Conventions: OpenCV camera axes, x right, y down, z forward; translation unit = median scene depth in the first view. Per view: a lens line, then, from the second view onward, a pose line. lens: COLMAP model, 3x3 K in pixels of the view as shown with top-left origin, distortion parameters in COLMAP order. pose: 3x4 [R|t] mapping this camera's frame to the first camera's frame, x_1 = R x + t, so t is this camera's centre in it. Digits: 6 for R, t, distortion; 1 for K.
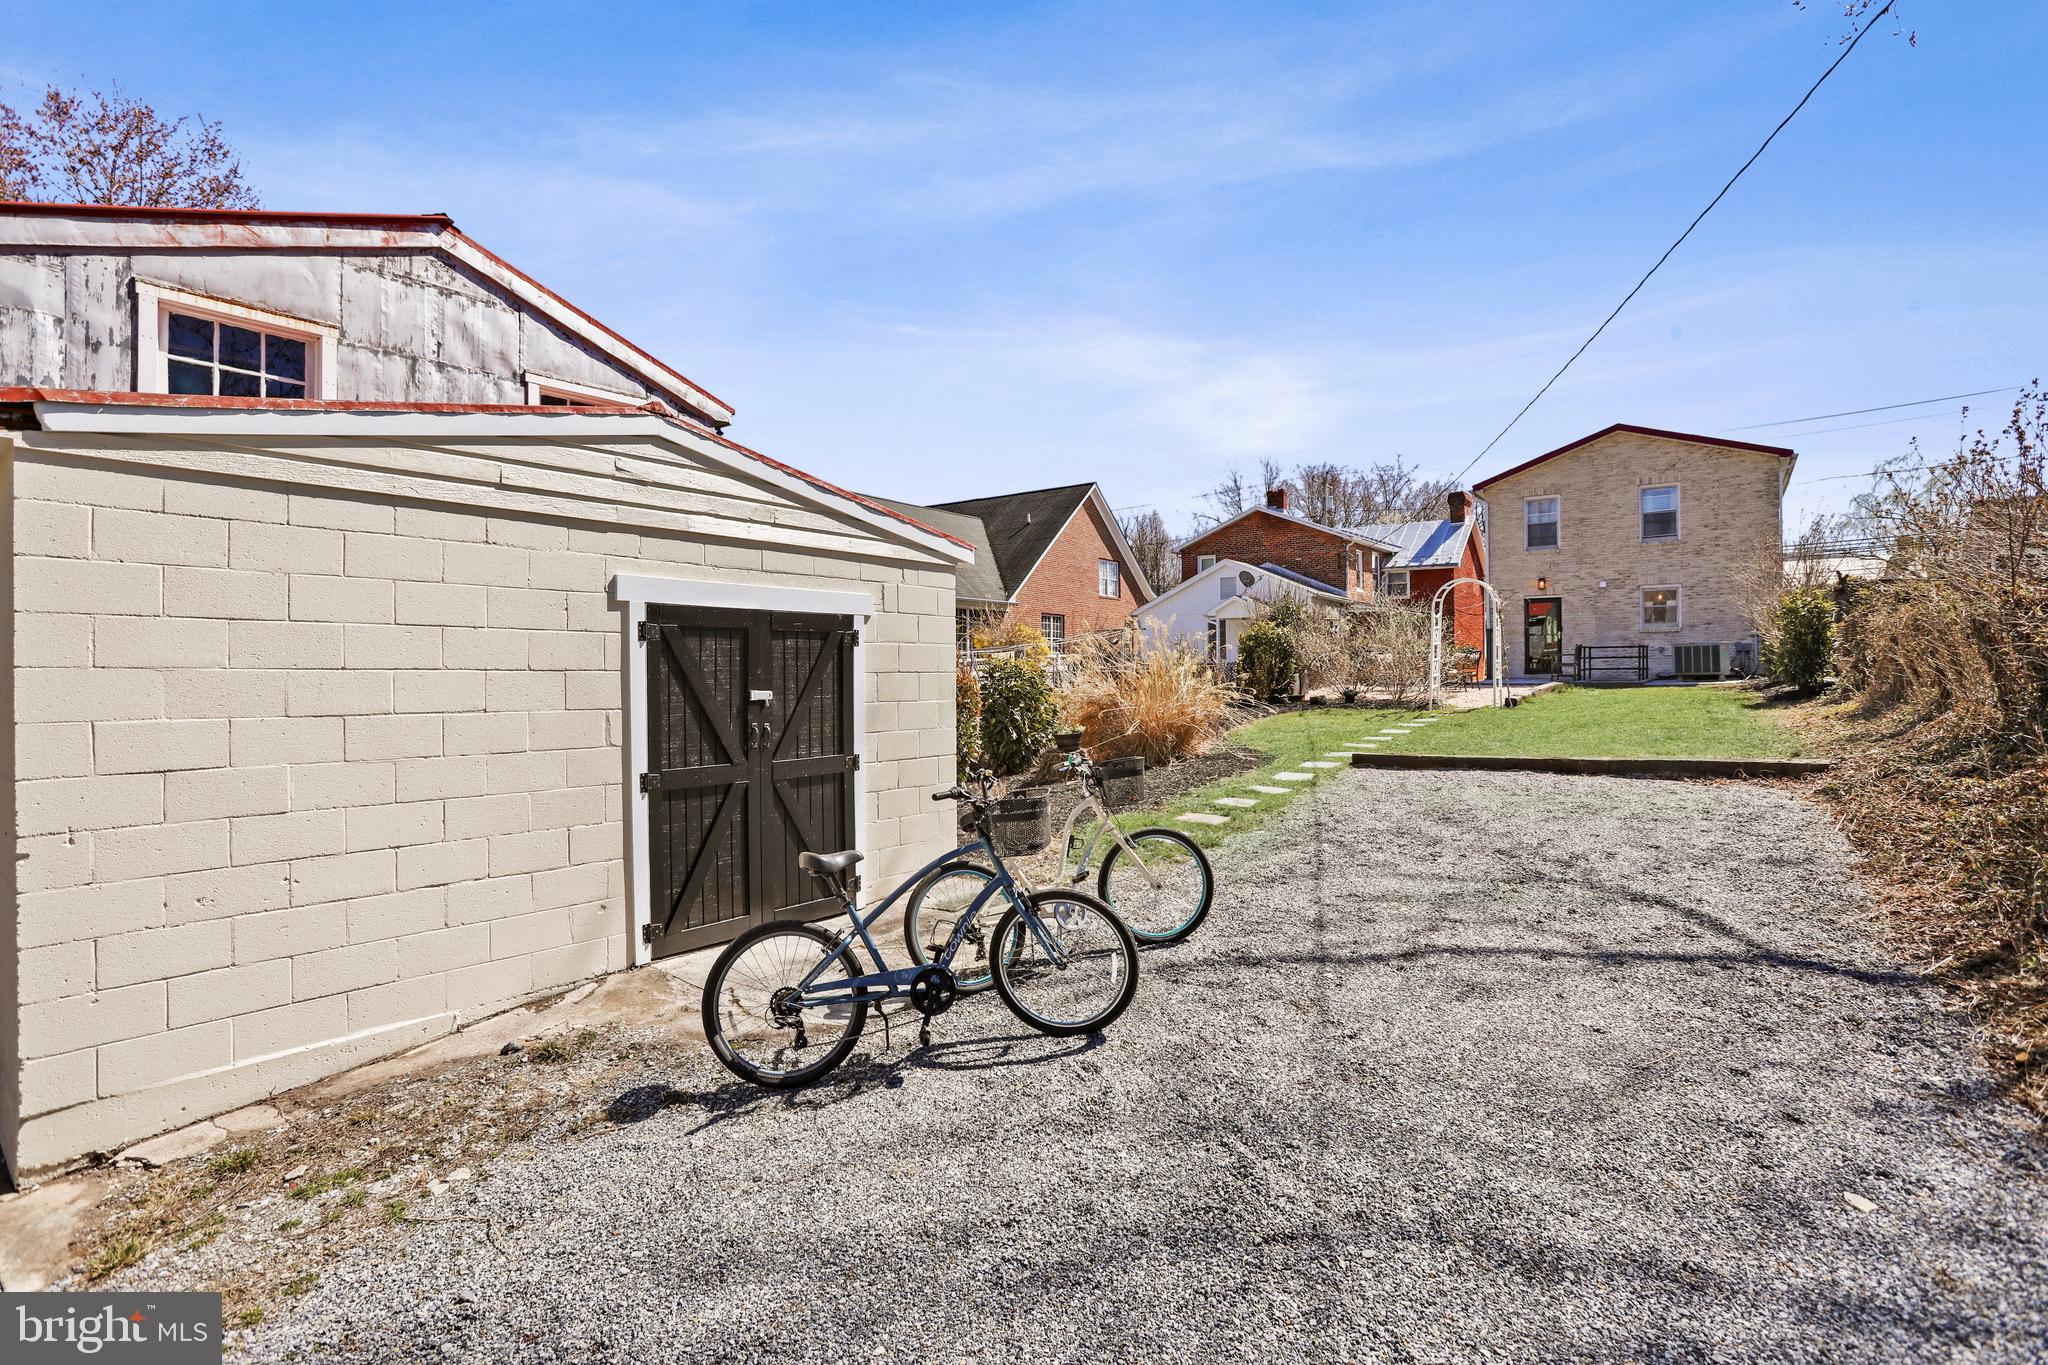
lens RADIAL K [[958.2, 0, 1012.3], [0, 958.2, 708.1], [0, 0, 1]] dist [-0.075528, 0.036511]
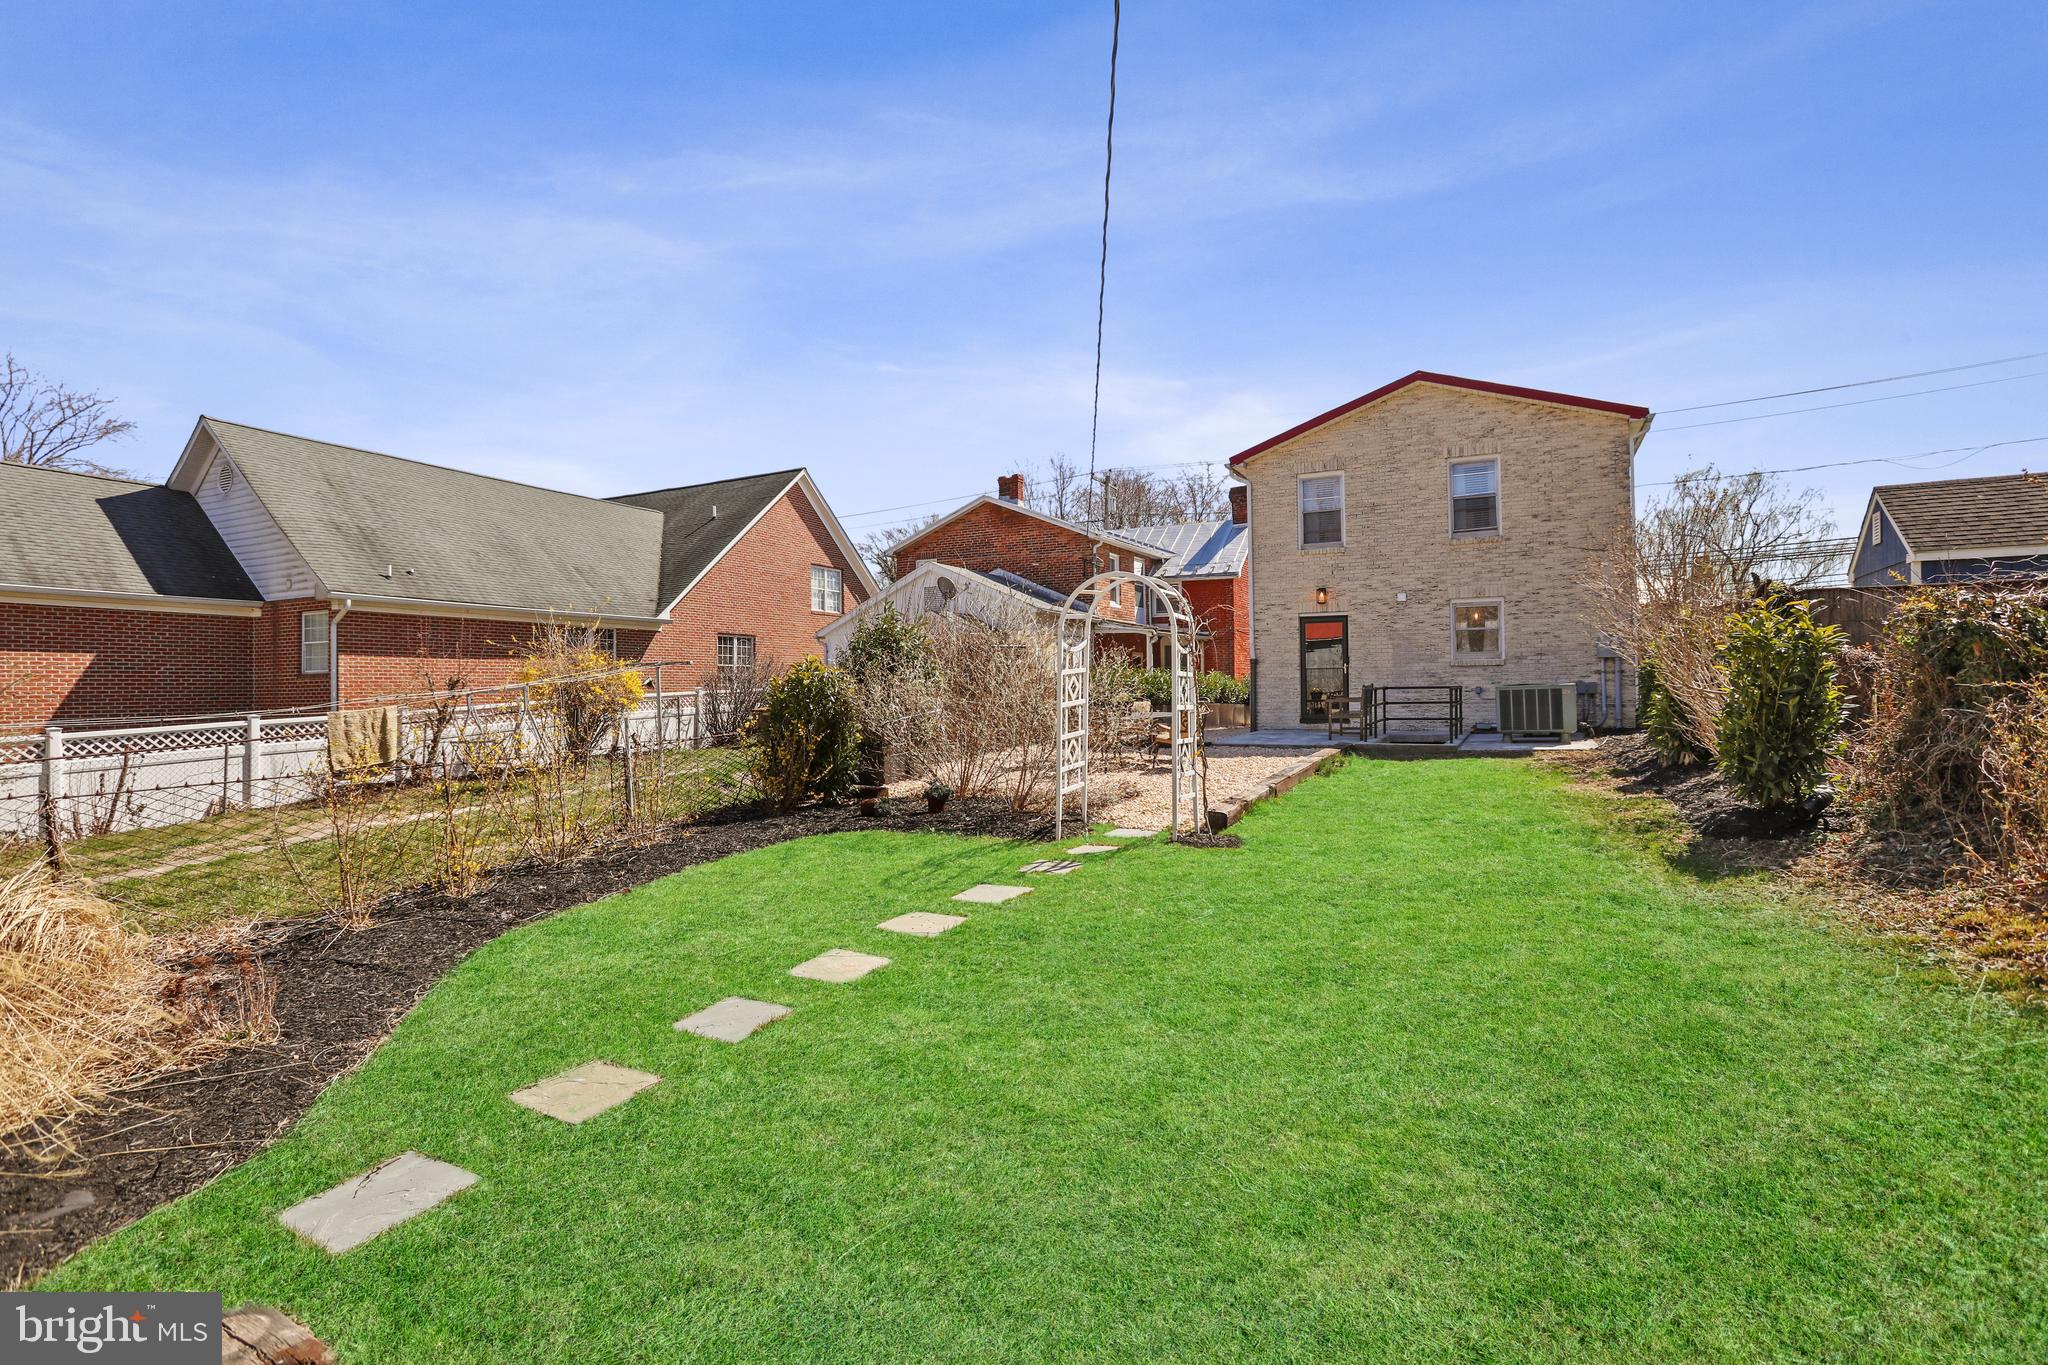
lens RADIAL K [[958.2, 0, 1012.3], [0, 958.2, 708.1], [0, 0, 1]] dist [-0.075528, 0.036511]
pose [[0.987761, -0.004924, 0.155899, 0.227642], [0.007708, 0.999821, -0.017261, -0.038188], [-0.155787, 0.018251, 0.987622, 0.338023]]
